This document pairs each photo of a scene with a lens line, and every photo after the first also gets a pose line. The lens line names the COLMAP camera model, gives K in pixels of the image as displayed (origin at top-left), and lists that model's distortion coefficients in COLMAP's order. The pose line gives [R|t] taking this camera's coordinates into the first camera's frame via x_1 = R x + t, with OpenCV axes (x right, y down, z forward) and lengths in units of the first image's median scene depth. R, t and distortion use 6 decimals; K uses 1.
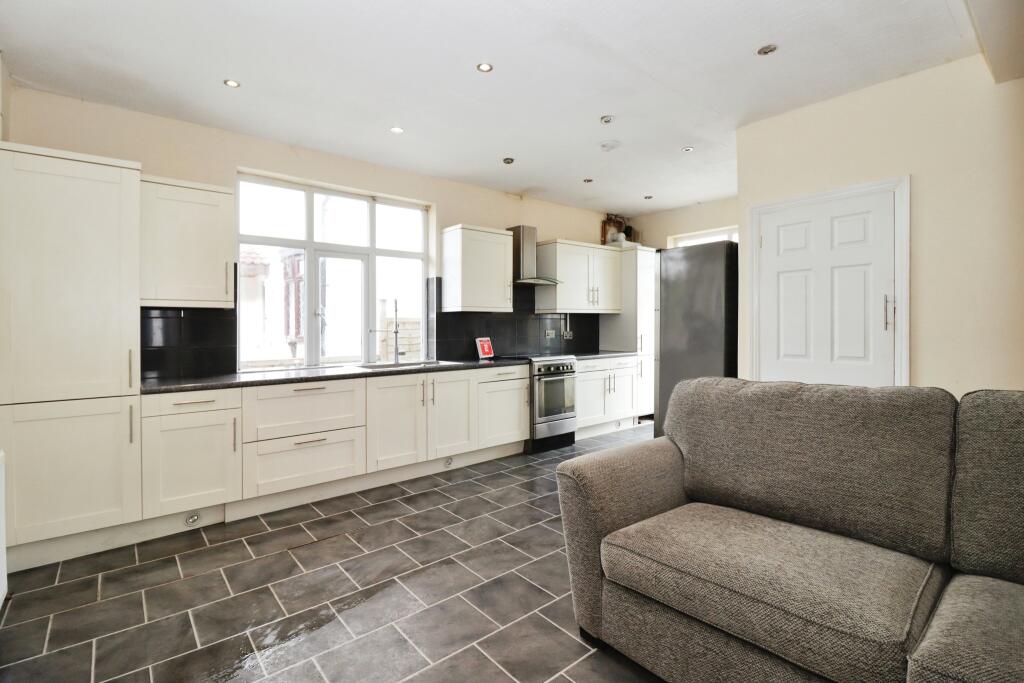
lens RADIAL K [[479.3, 0, 512.0], [0, 479.3, 341.5], [0, 0, 1]] dist [0.000472, 0.000024]
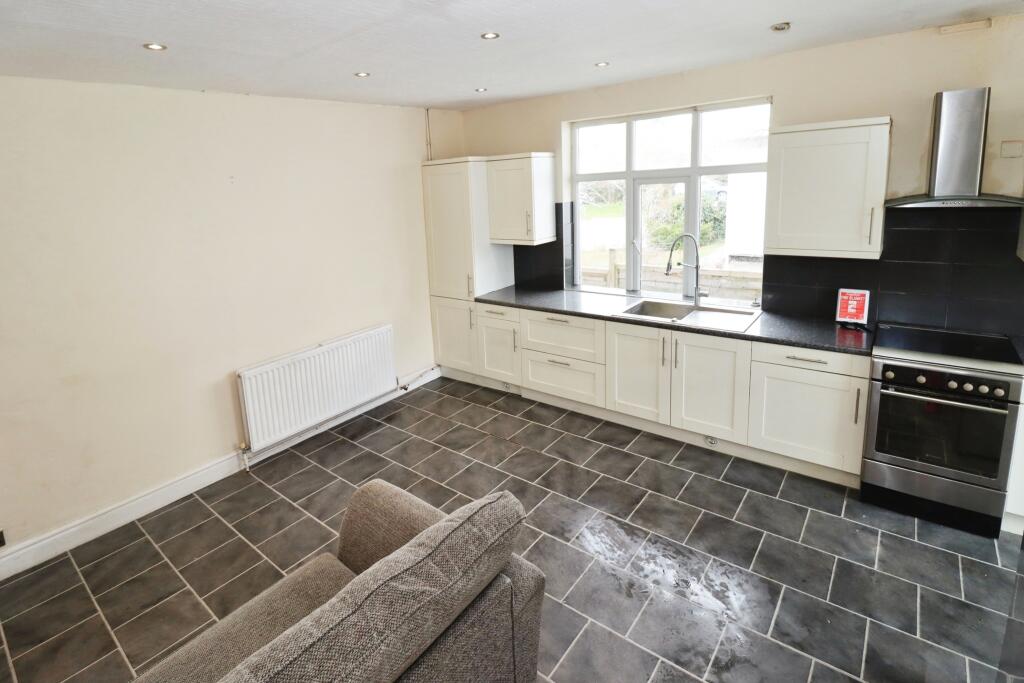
lens RADIAL K [[494.3, 0, 513.5], [0, 494.3, 257.6], [0, 0, 1]] dist [0.001359, 0.000040]
pose [[0.202029, 0.150787, -0.967702, 0.610027], [0.035277, 0.986315, 0.161052, -0.217185], [0.978744, -0.066675, 0.193945, 0.569590]]
